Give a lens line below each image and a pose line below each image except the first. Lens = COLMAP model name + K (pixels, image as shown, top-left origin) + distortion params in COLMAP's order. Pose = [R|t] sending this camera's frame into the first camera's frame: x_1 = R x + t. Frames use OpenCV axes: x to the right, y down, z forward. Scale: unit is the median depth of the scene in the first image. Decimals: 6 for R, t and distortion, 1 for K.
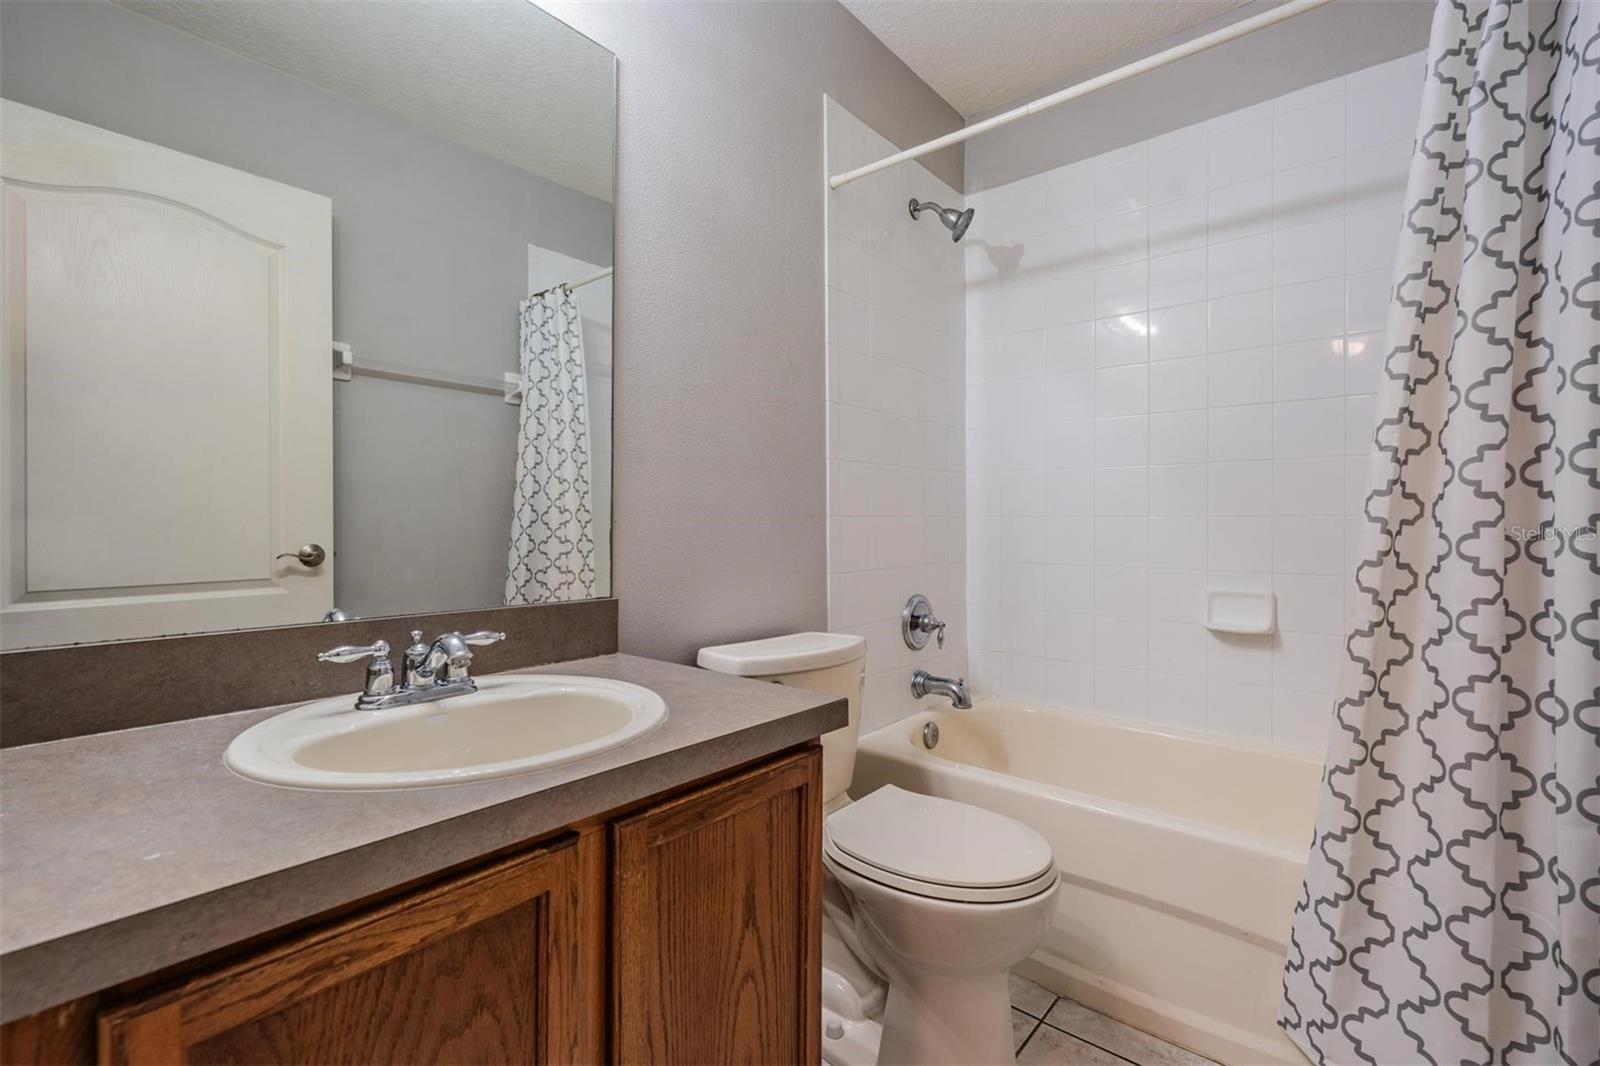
lens RADIAL K [[725.2, 0, 791.9], [0, 725.2, 533.2], [0, 0, 1]] dist [0.001111, -0.000215]
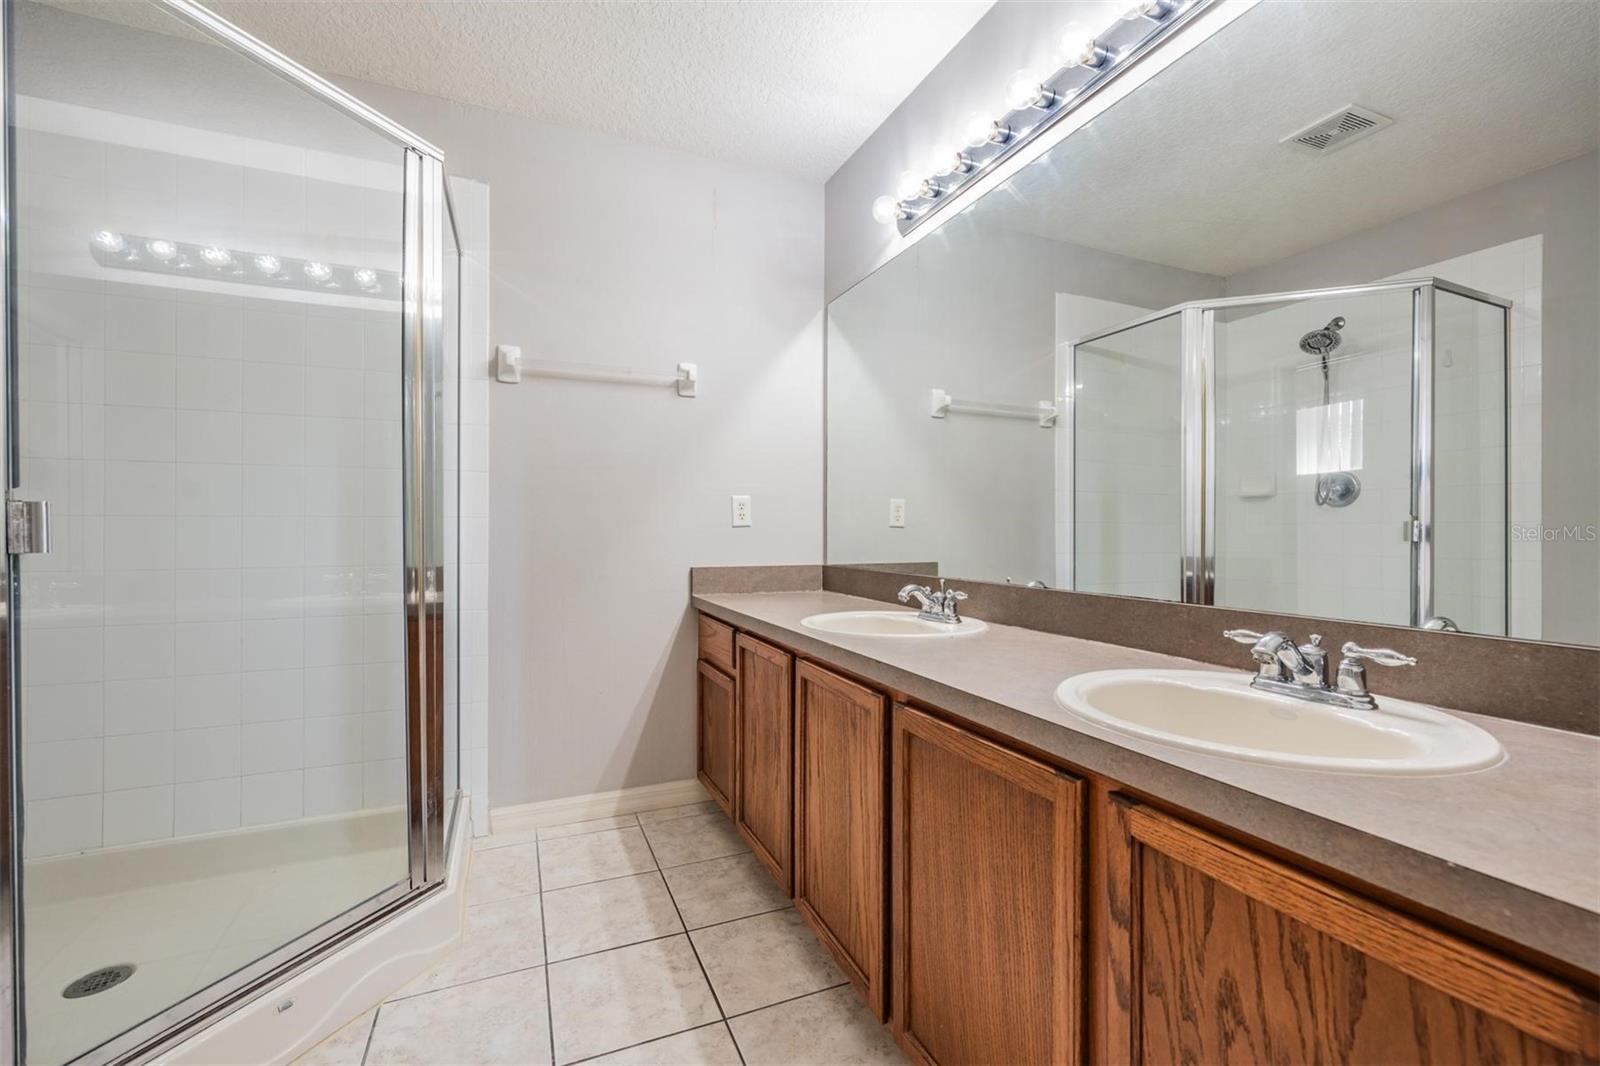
lens RADIAL K [[679.9, 0, 794.0], [0, 679.9, 522.1], [0, 0, 1]] dist [0.001680, -0.000277]
pose [[-0.448306, -0.012584, -0.893791, 0.780340], [-0.008349, 0.999916, -0.009890, -0.012116], [0.893841, 0.003029, -0.448374, 0.829474]]
